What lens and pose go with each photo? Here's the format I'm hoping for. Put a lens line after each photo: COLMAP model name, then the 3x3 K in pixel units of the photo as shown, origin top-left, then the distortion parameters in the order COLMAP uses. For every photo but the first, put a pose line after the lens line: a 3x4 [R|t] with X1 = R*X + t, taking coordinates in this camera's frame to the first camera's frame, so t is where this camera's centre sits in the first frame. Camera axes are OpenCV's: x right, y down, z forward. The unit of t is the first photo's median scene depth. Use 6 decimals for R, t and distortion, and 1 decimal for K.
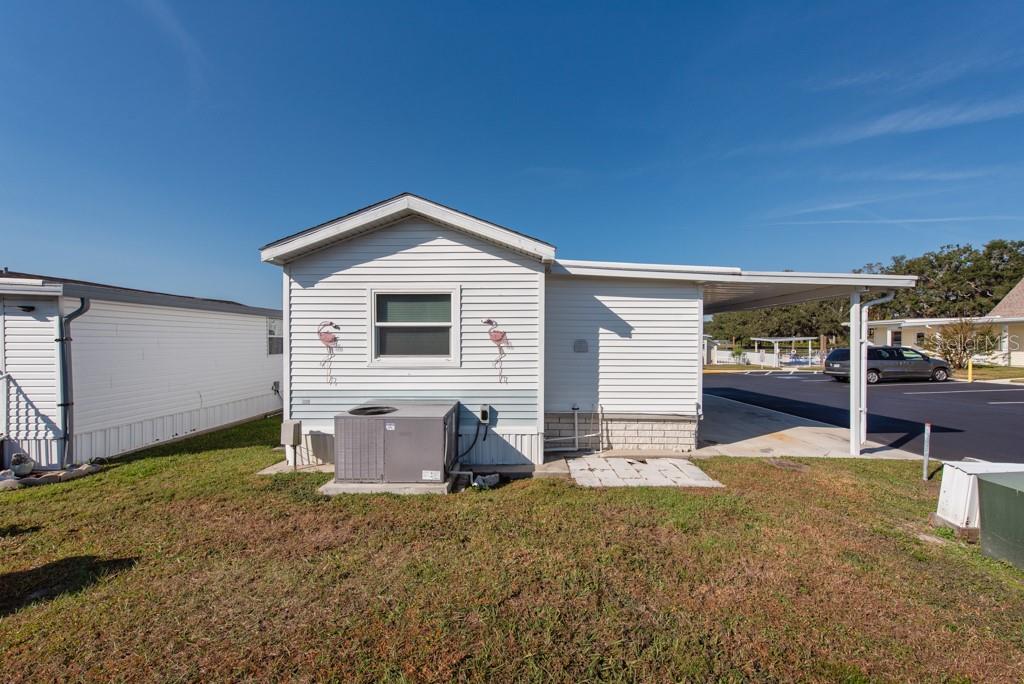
lens RADIAL K [[413.1, 0, 511.0], [0, 413.1, 345.7], [0, 0, 1]] dist [-0.000544, -0.000131]
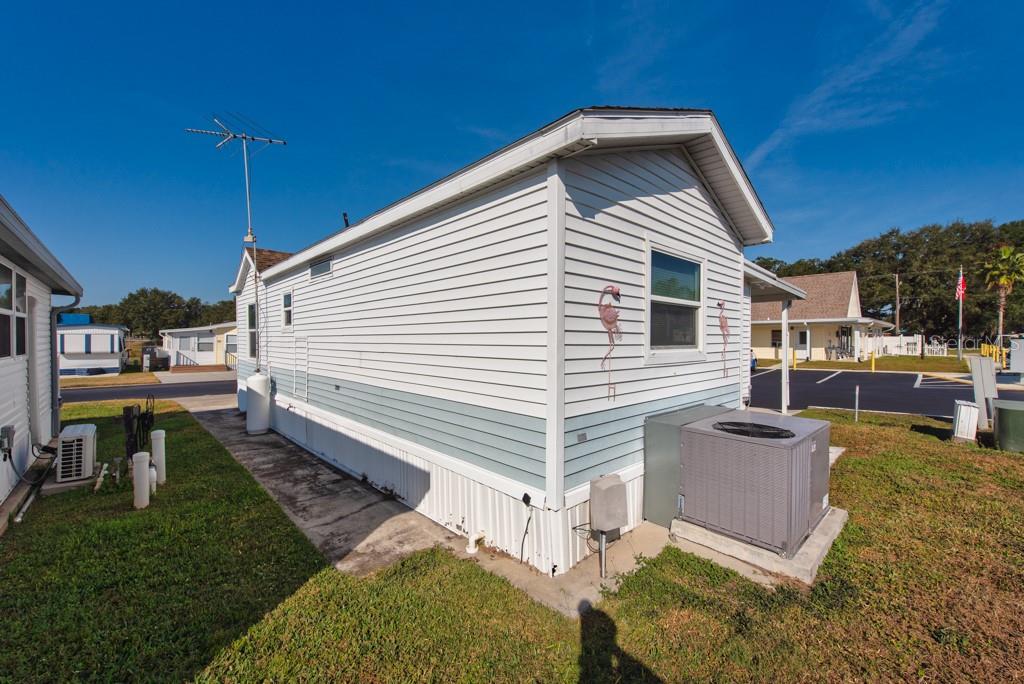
lens RADIAL K [[413.1, 0, 511.7], [0, 413.1, 341.9], [0, 0, 1]] dist [-0.000544, -0.000131]
pose [[0.734135, 0.000972, 0.679003, -0.913912], [-0.001785, 0.999998, 0.000498, 0.016123], [-0.679001, -0.001578, 0.734135, 0.680958]]
